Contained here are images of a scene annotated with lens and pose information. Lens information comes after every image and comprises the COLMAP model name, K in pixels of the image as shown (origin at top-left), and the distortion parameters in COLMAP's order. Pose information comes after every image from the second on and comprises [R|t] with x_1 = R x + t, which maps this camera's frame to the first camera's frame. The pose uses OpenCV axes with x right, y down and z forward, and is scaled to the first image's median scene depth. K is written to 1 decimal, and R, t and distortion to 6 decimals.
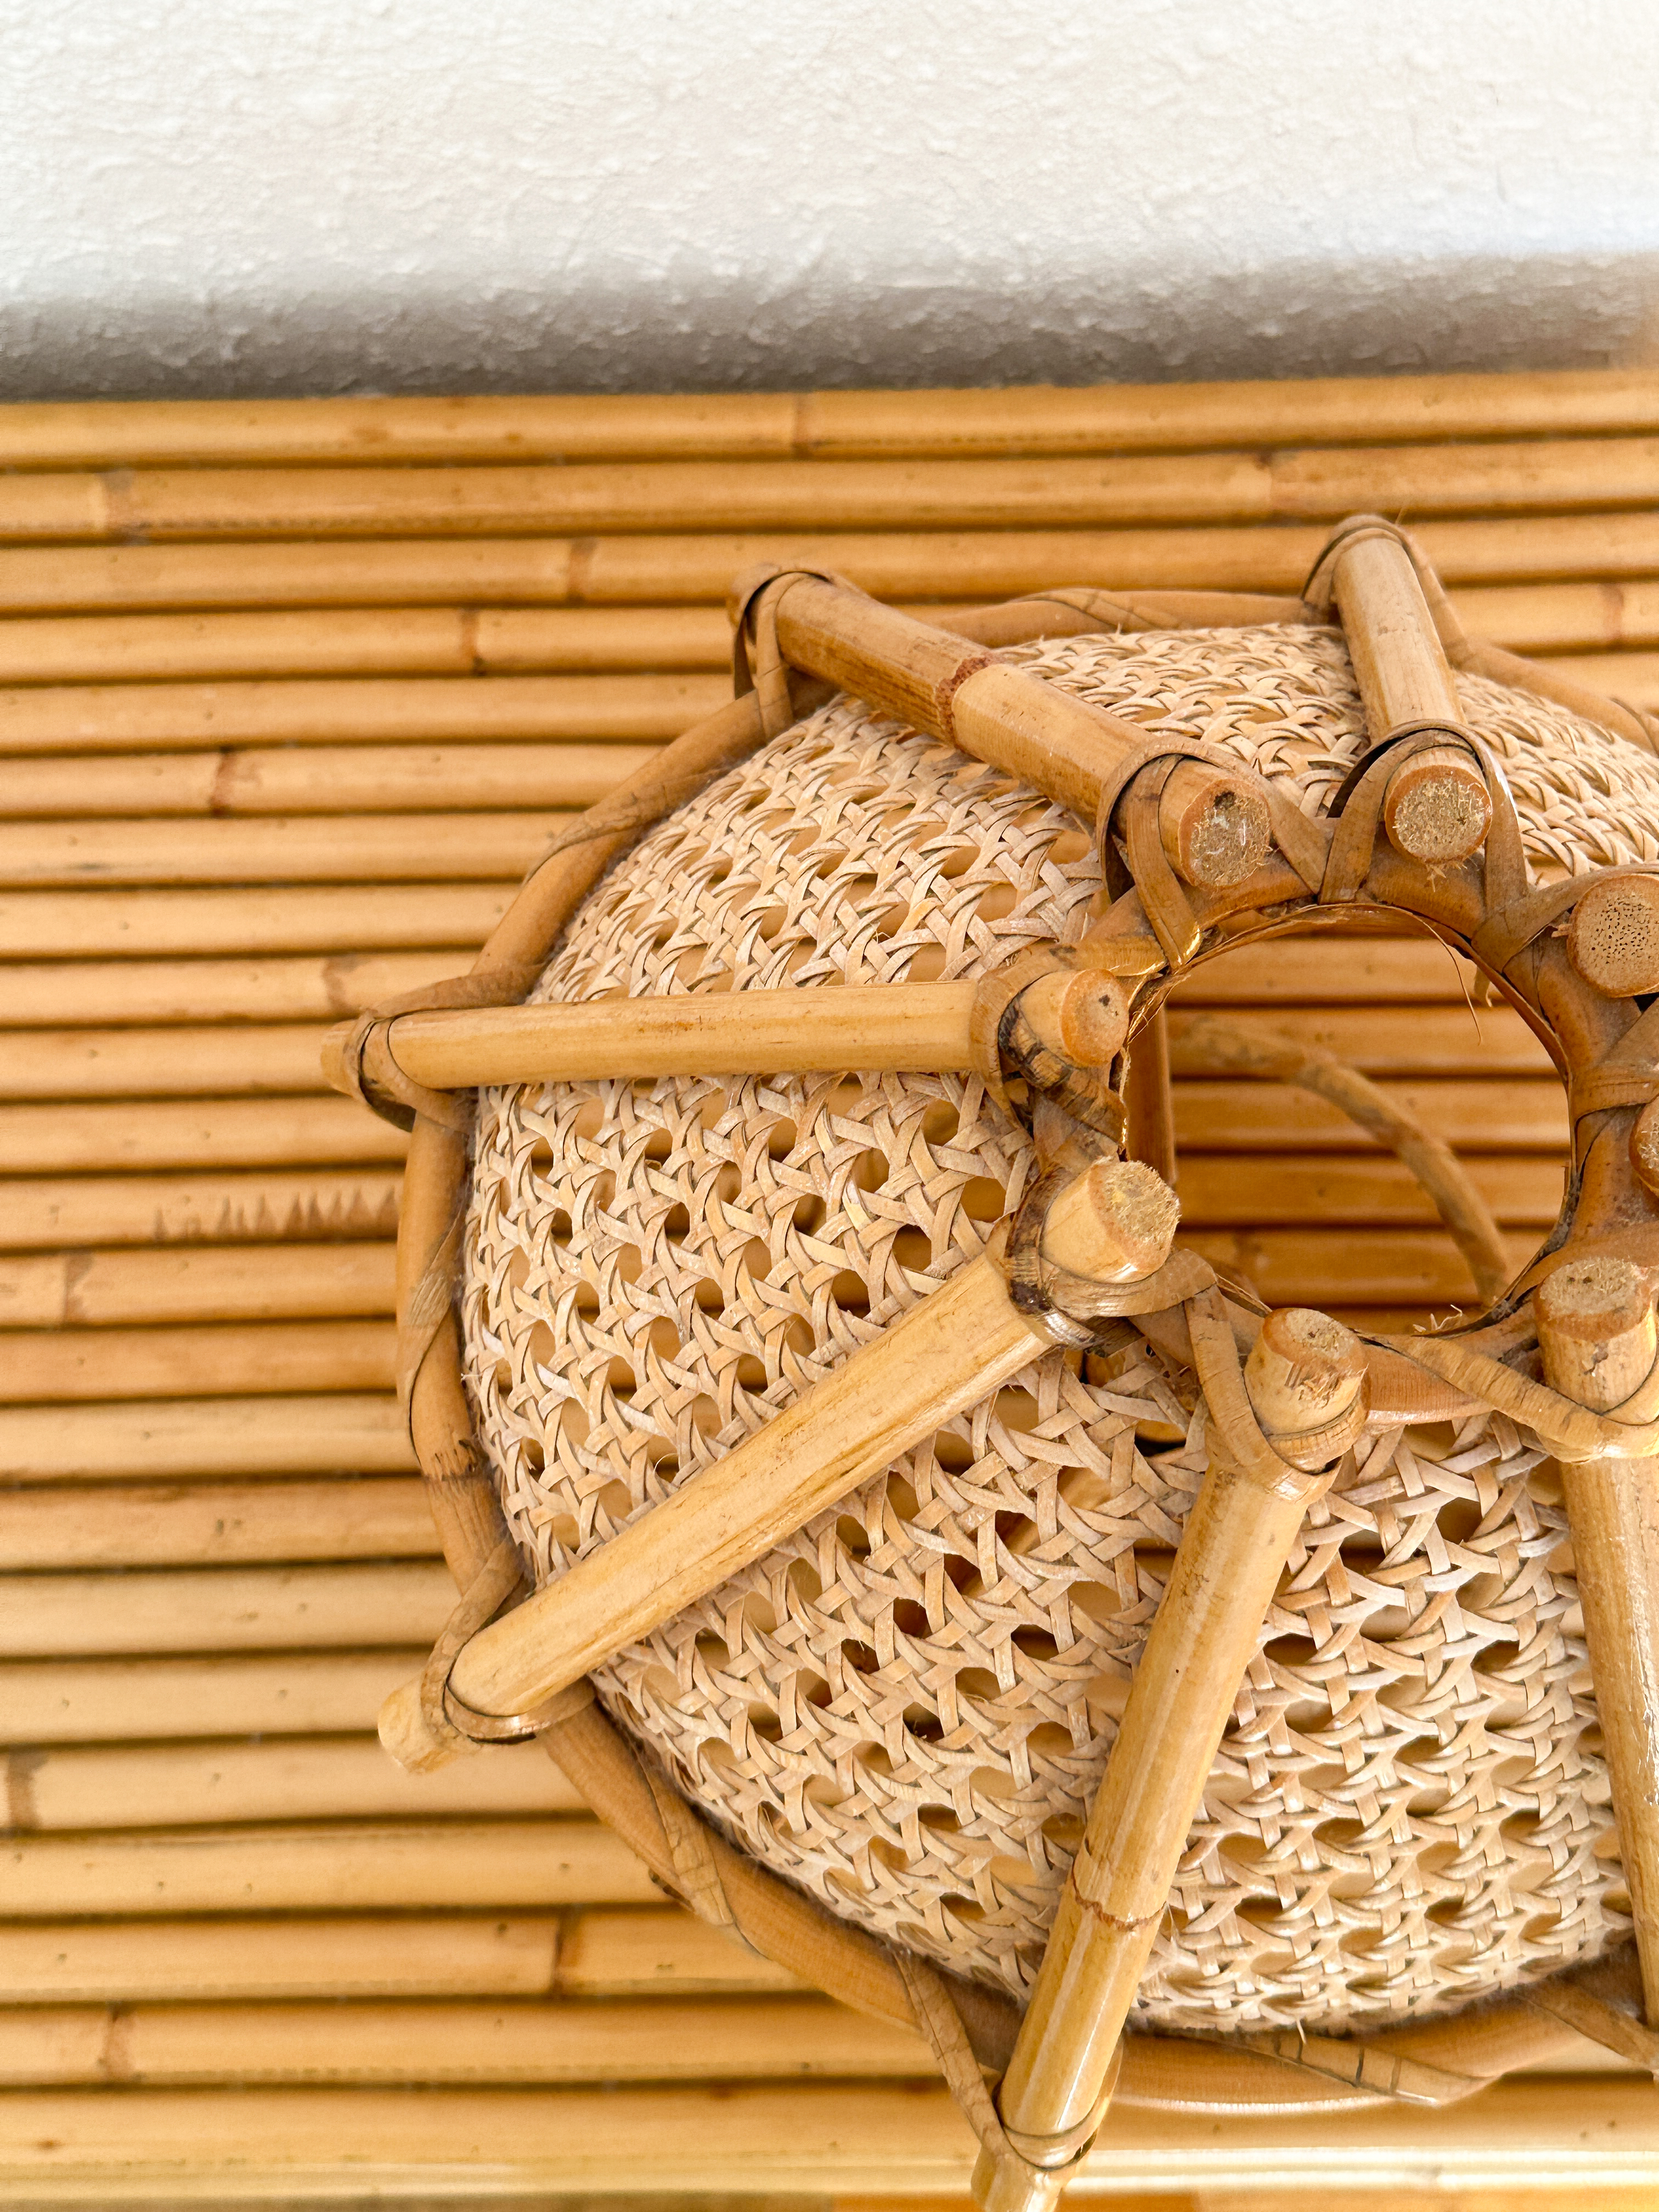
lens RADIAL K [[2712.8, 0, 823.4], [0, 2712.8, 1109.7], [0, 0, 1]] dist [0.013169, -0.013117]
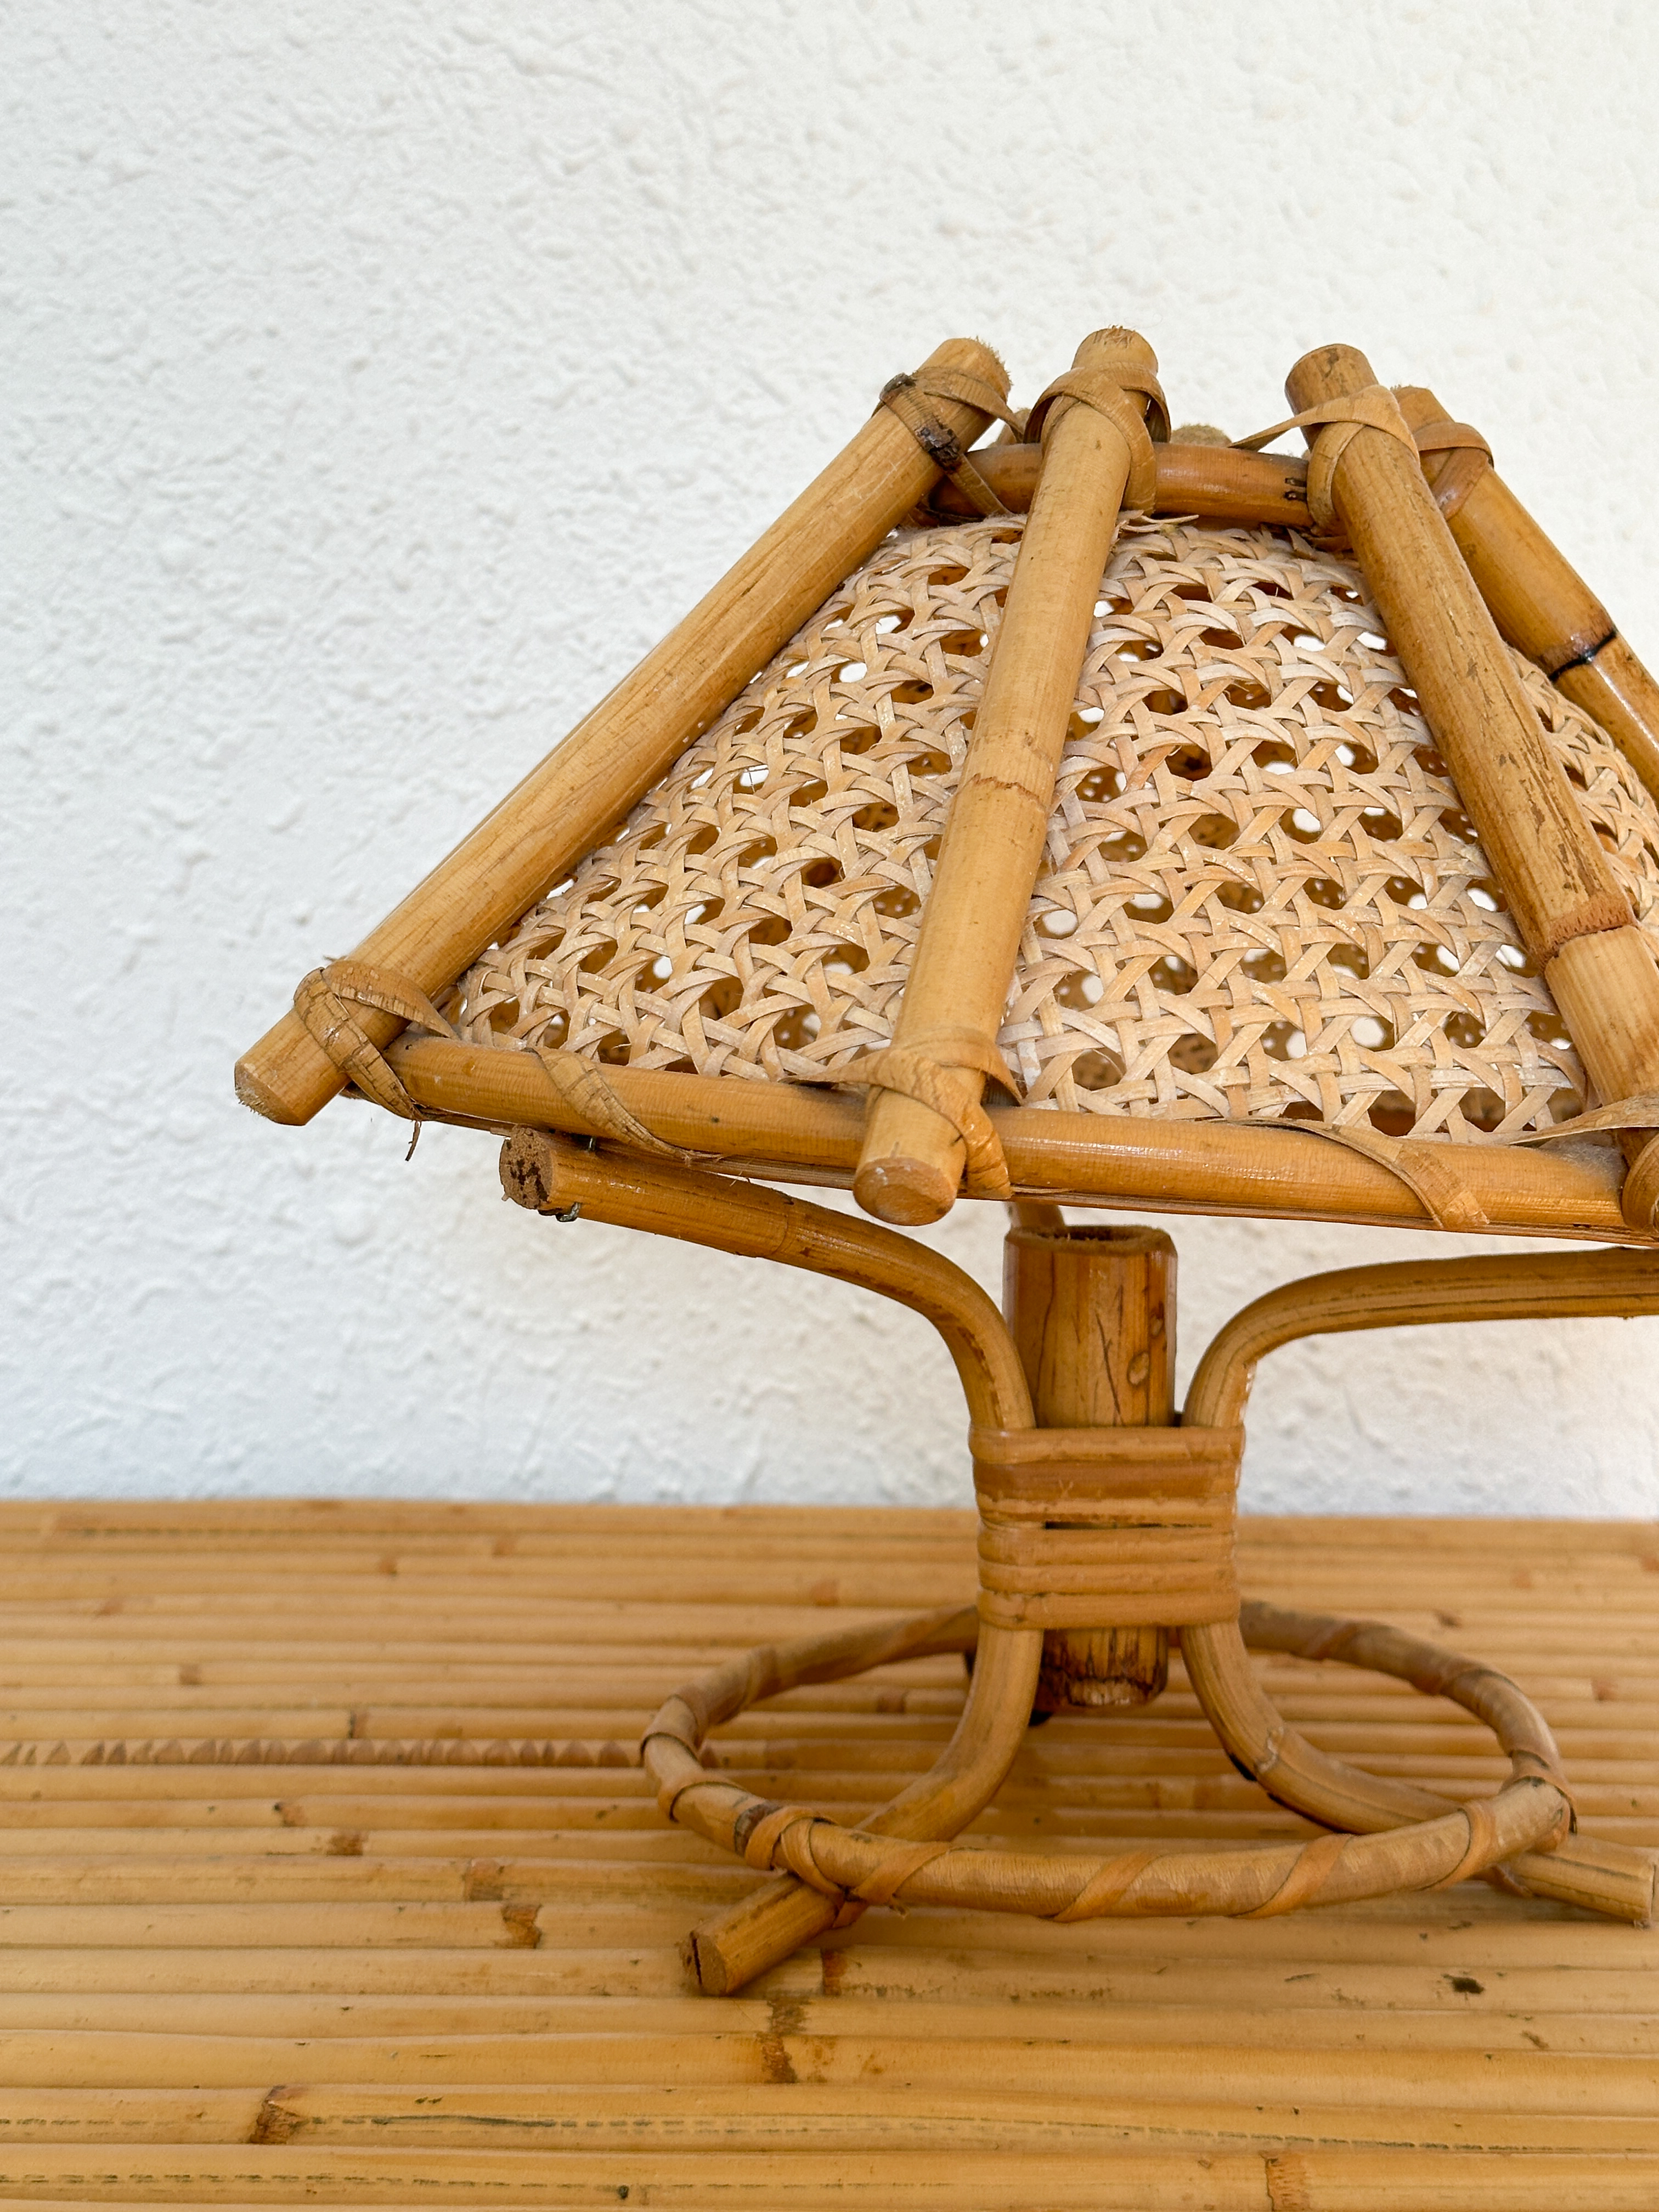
lens RADIAL K [[3173.7, 0, 824.2], [0, 3173.7, 1109.2], [0, 0, 1]] dist [0.207002, -0.451921]
pose [[0.999376, 0.033567, -0.011023, 0.041649], [-0.021192, 0.319908, -0.947212, 0.981655], [-0.028269, 0.946854, 0.320419, 0.502545]]
